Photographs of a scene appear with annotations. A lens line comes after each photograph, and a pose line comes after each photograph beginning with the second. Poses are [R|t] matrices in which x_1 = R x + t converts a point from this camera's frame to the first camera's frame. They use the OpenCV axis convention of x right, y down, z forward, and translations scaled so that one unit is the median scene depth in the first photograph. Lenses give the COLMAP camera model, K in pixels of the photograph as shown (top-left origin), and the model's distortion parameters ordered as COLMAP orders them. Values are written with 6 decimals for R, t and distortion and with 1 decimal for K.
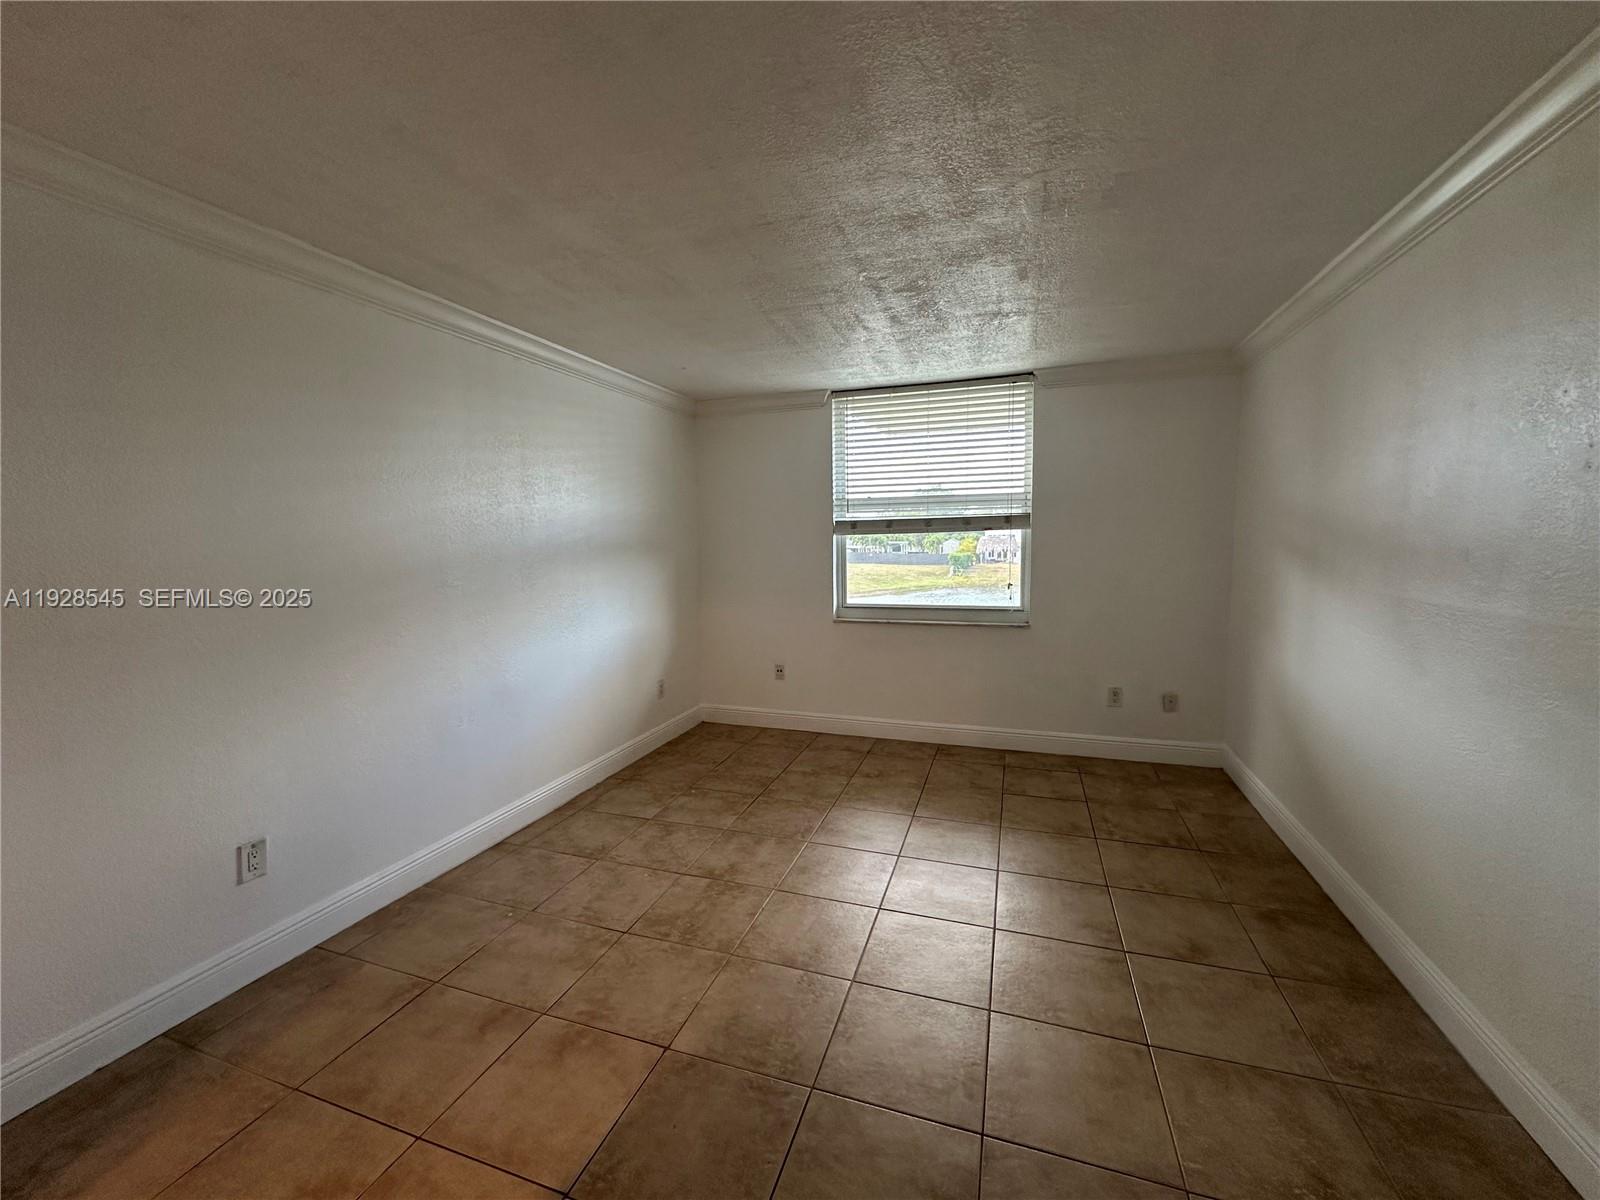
lens RADIAL K [[638.3, 0, 800.9], [0, 638.3, 601.5], [0, 0, 1]] dist [-0.002857, 0.000729]
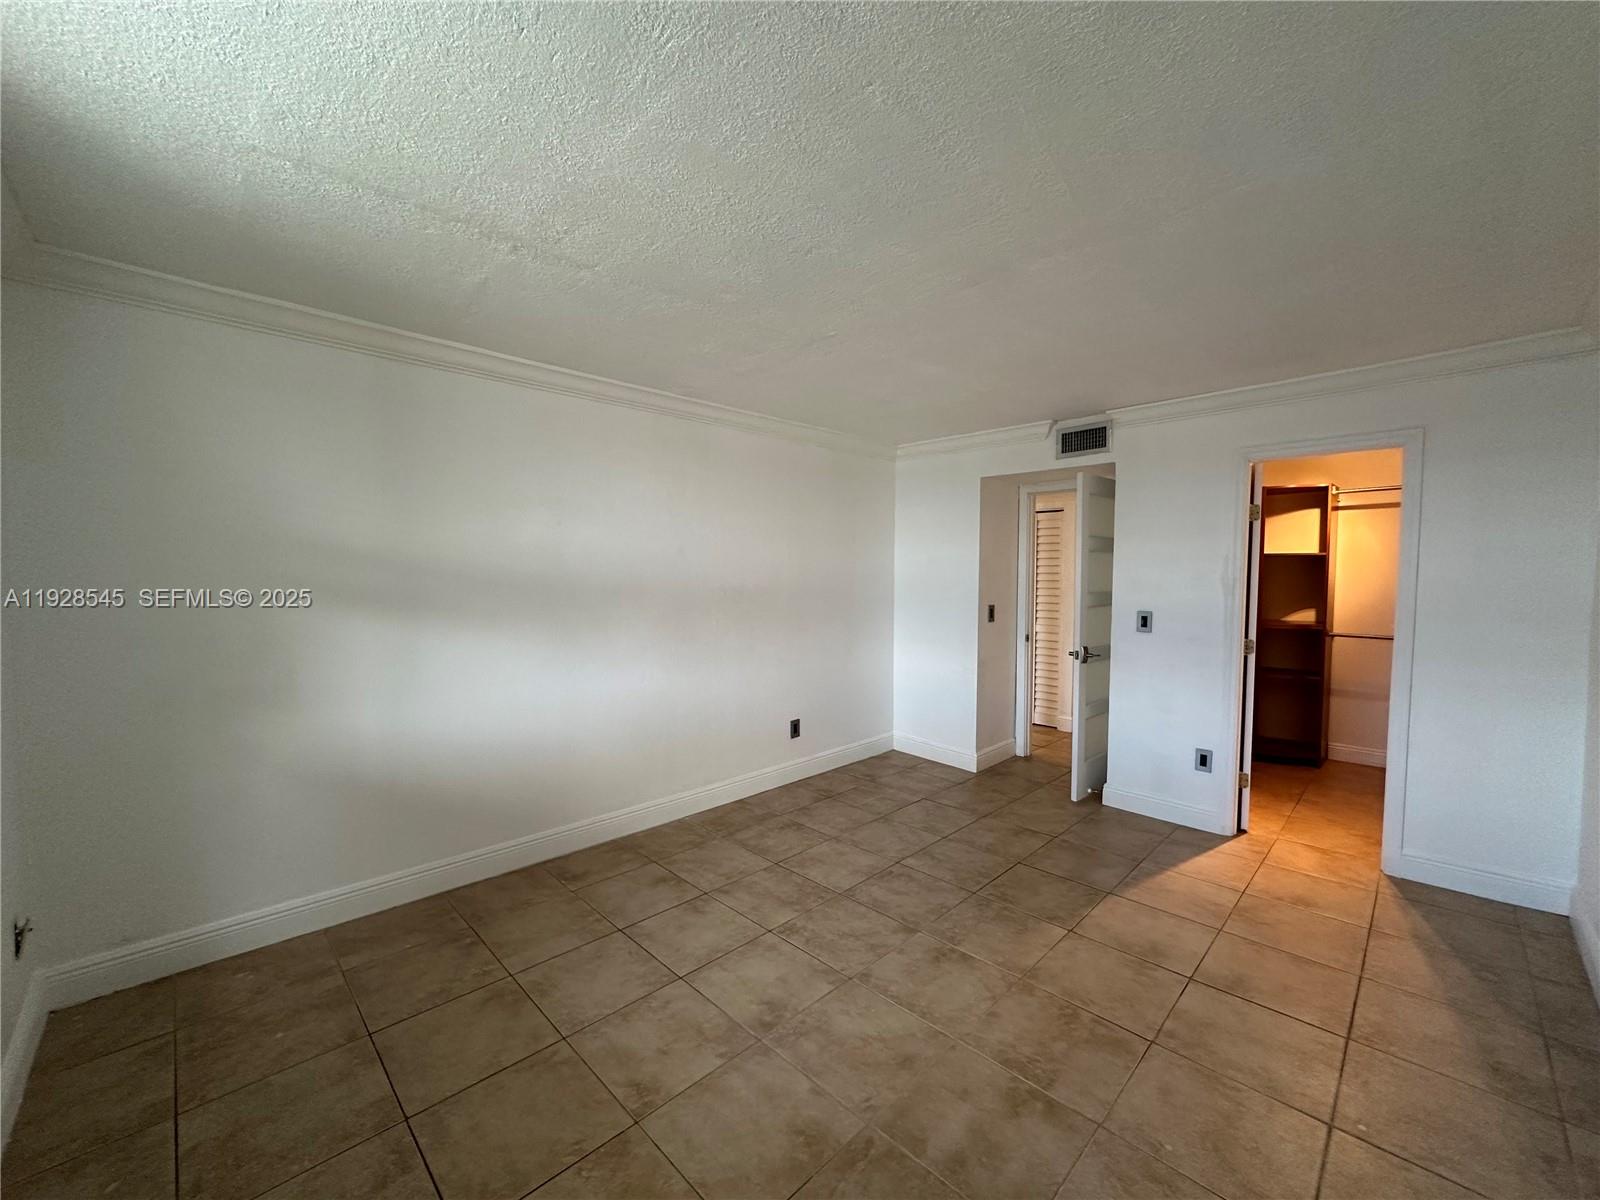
lens RADIAL K [[636.0, 0, 801.5], [0, 636.0, 601.6], [0, 0, 1]] dist [-0.002728, 0.000271]
pose [[-0.895167, -0.007823, 0.445663, -0.220932], [0.055286, 0.990176, 0.128431, -0.180406], [-0.442289, 0.139606, -0.885940, 1.785979]]
